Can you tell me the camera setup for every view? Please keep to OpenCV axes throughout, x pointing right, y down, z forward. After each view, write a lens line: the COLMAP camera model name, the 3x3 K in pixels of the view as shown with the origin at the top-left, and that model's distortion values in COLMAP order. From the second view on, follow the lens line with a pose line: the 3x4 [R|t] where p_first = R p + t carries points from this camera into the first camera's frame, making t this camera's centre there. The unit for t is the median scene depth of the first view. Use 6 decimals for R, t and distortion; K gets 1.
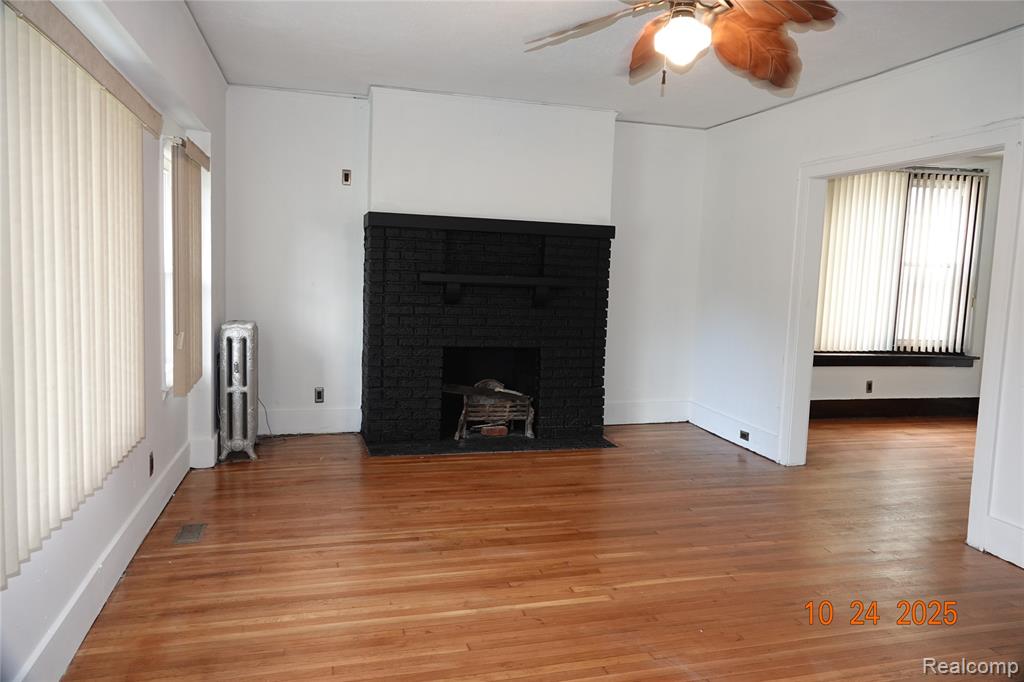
lens RADIAL K [[716.8, 0, 512.2], [0, 716.8, 344.0], [0, 0, 1]] dist [0.008335, 0.005273]
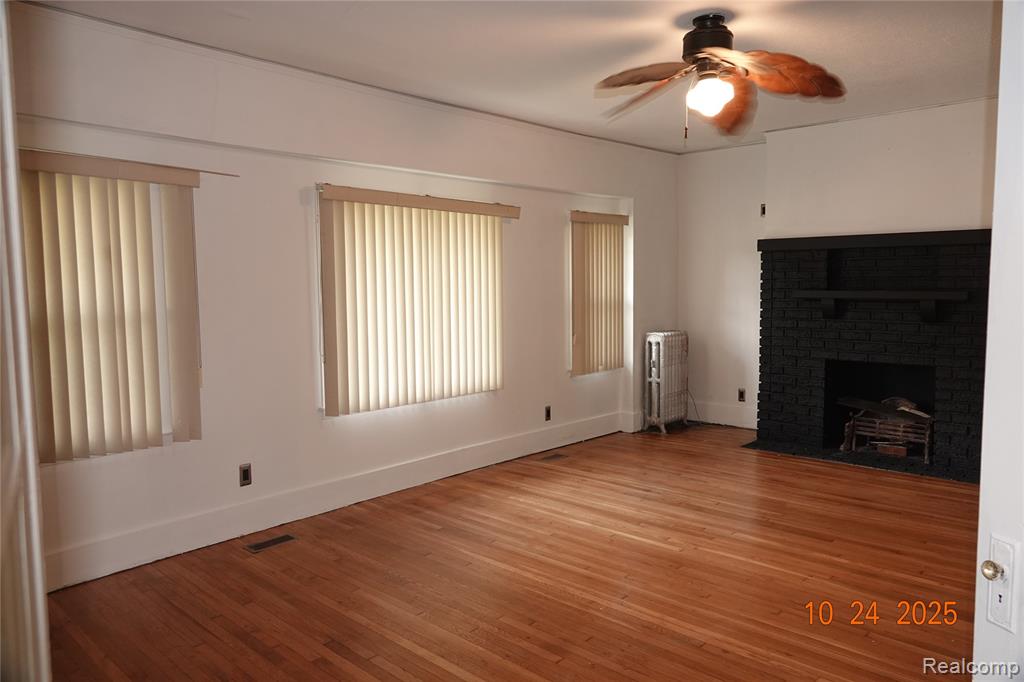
lens RADIAL K [[716.8, 0, 507.6], [0, 716.8, 339.6], [0, 0, 1]] dist [0.008335, 0.005273]
pose [[0.513630, 0.028707, -0.857531, 0.644378], [-0.061767, 0.998084, -0.003584, 0.008973], [0.855785, 0.054808, 0.514420, 0.055761]]
